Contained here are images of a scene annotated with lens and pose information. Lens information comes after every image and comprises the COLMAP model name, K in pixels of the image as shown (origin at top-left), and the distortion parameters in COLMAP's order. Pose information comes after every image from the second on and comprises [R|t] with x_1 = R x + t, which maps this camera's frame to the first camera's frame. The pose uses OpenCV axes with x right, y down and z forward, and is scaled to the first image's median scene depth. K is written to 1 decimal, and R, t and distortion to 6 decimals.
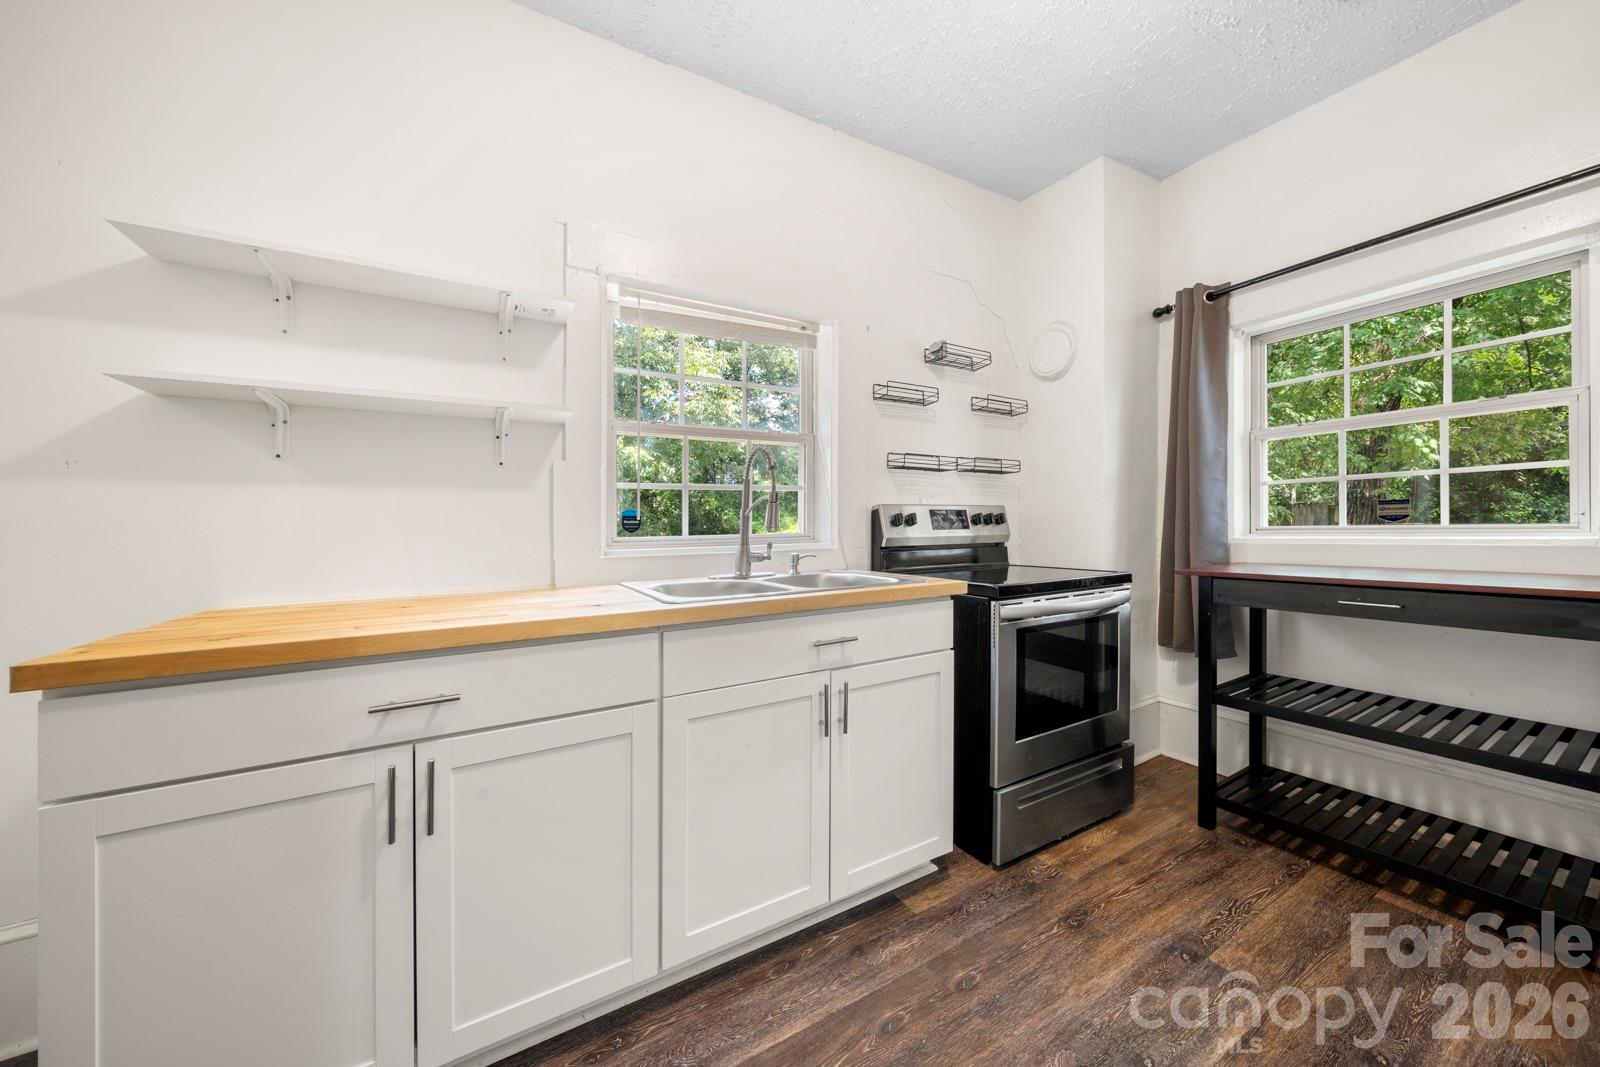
lens RADIAL K [[555.2, 0, 799.0], [0, 555.2, 525.7], [0, 0, 1]] dist [0.000546, -0.000434]
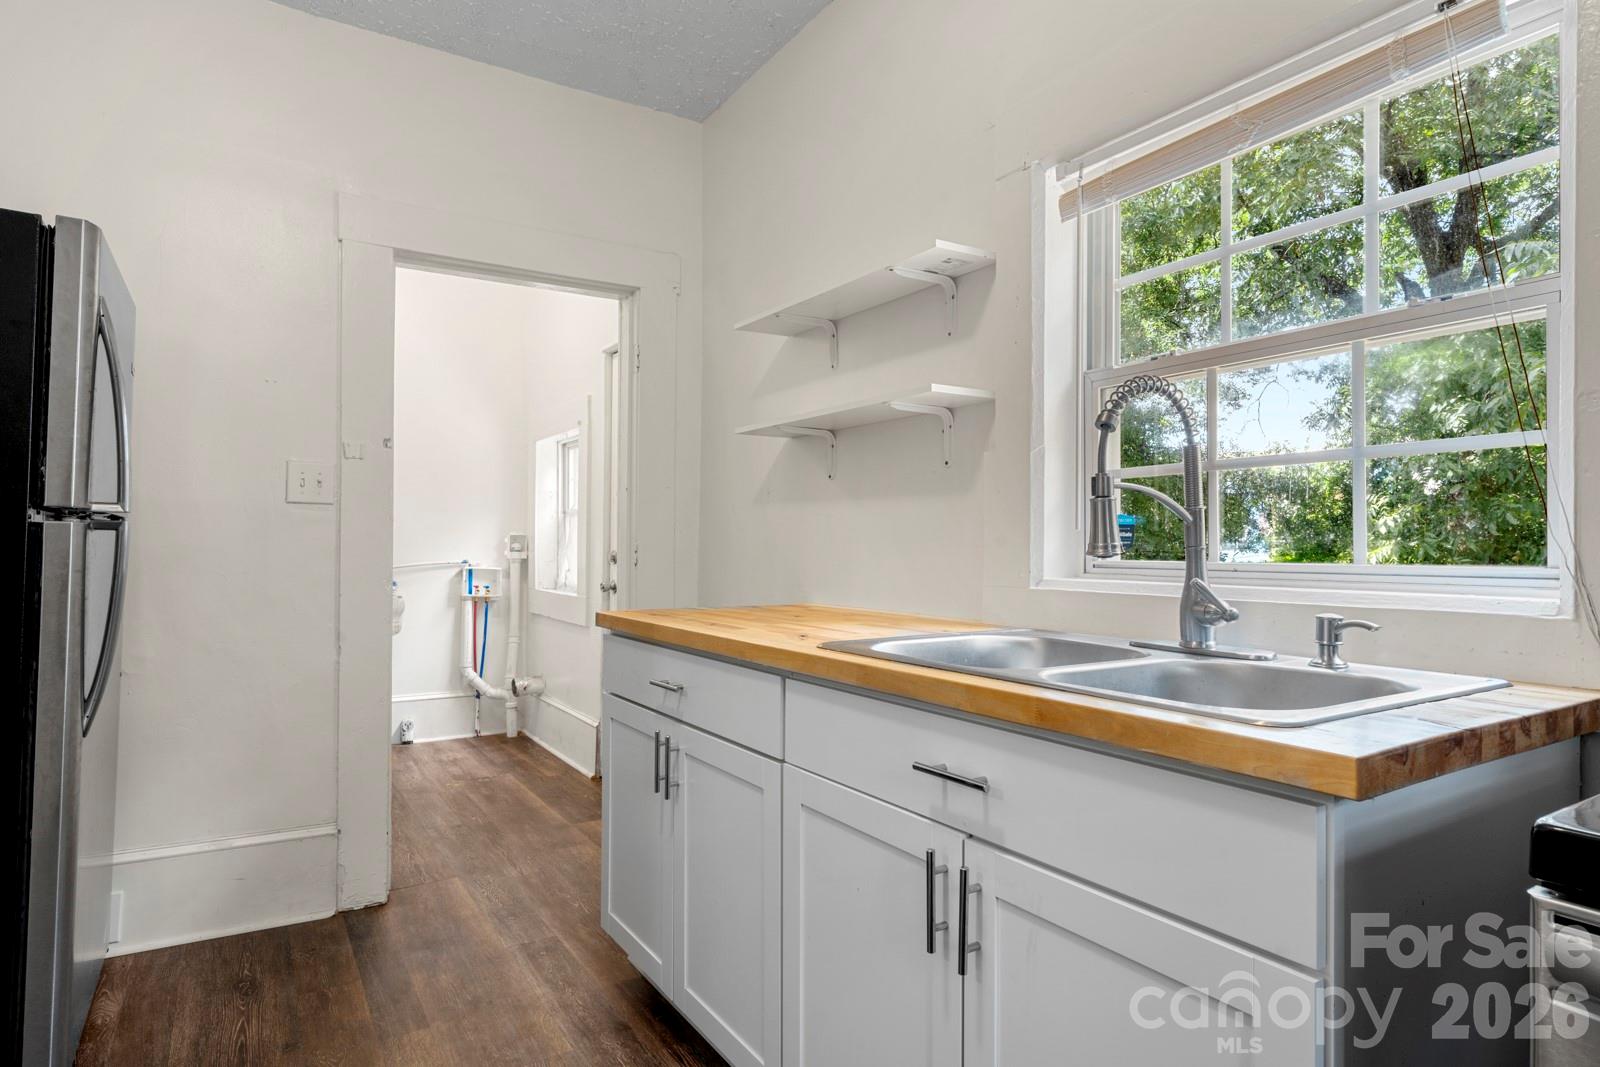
lens RADIAL K [[880.9, 0, 799.7], [0, 880.9, 524.4], [0, 0, 1]] dist [0.004108, 0.000148]
pose [[0.045560, -0.007087, -0.998936, 0.877740], [0.001586, 0.999974, -0.007022, -0.013954], [0.998960, -0.001265, 0.045570, 0.845316]]
